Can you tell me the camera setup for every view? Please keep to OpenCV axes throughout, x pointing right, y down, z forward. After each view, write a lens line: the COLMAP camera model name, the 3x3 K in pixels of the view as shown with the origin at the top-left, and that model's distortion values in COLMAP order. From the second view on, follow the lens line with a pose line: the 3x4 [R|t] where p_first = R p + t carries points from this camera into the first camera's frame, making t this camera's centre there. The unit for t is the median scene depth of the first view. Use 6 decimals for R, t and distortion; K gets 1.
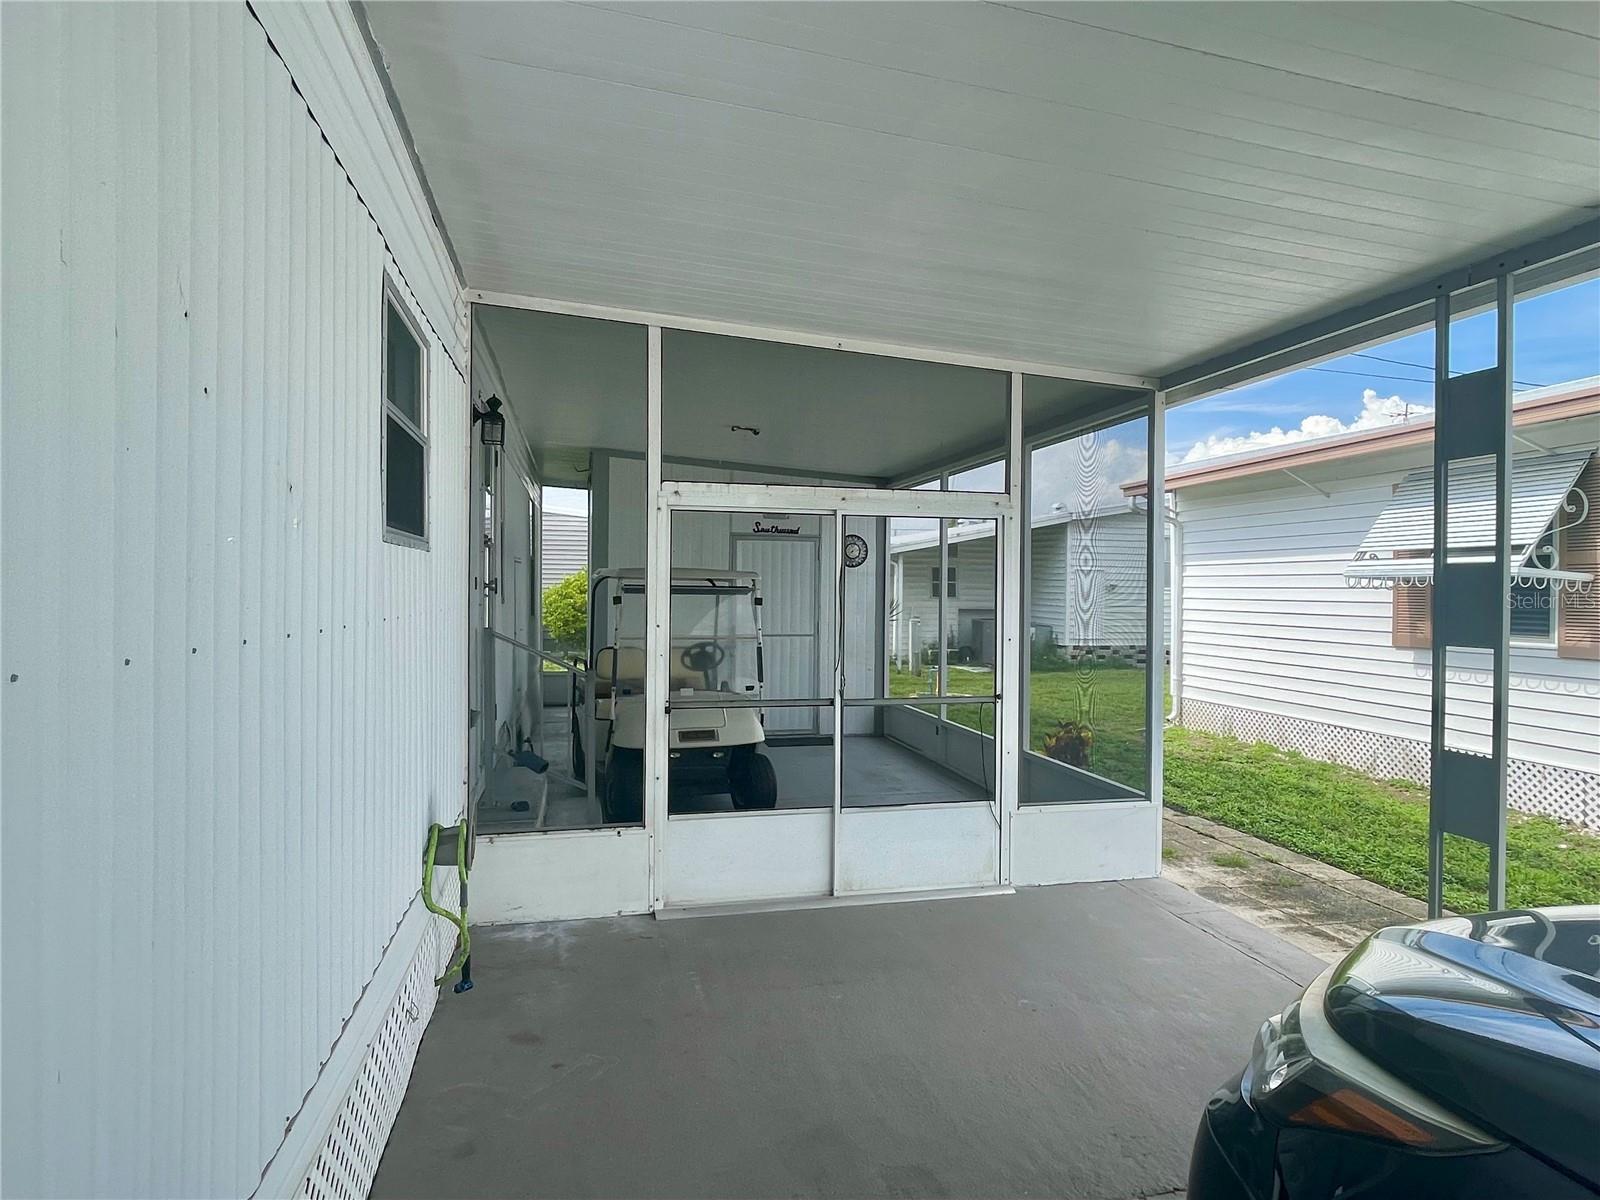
lens RADIAL K [[906.9, 0, 800.0], [0, 906.9, 600.0], [0, 0, 1]] dist [0.001377, -0.000244]
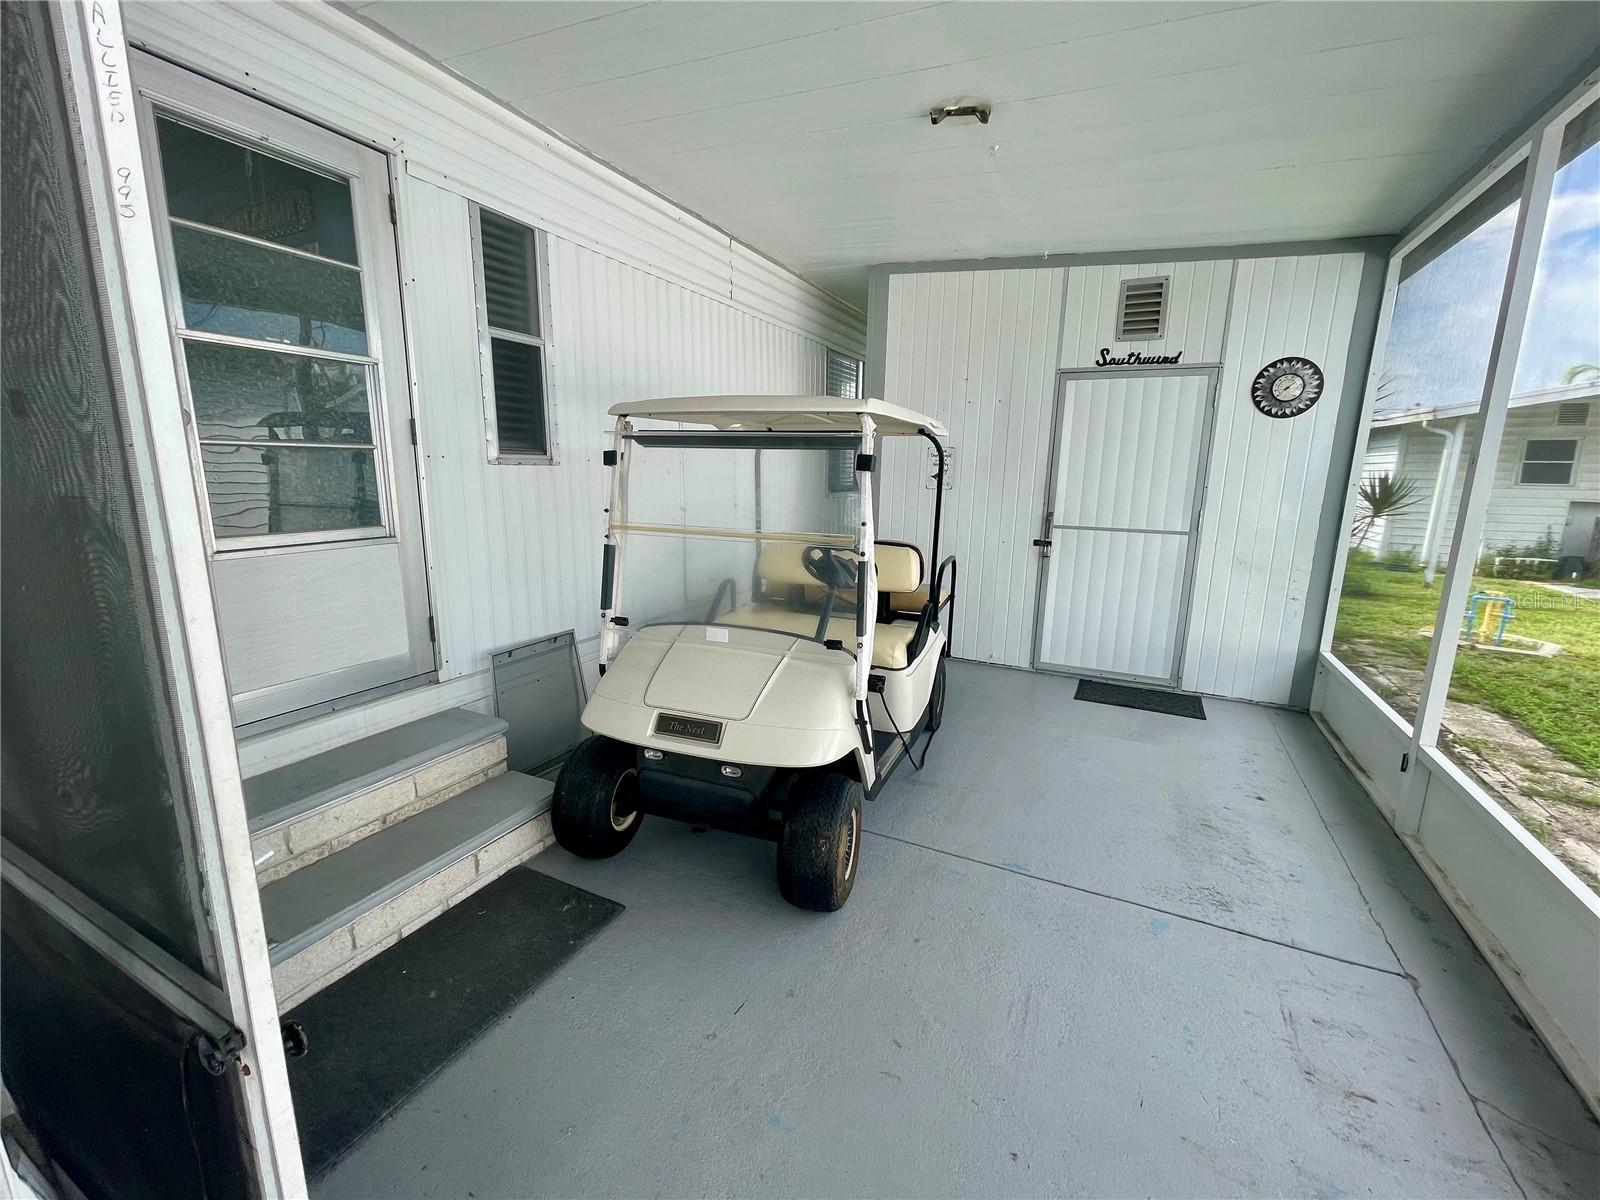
lens RADIAL K [[648.6, 0, 800.0], [0, 648.6, 600.0], [0, 0, 1]] dist [-0.005944, 0.000075]
pose [[0.760500, 0.132514, -0.635673, 0.101843], [-0.016924, 0.982668, 0.184602, 0.006474], [0.649117, -0.129631, 0.749562, 0.501719]]
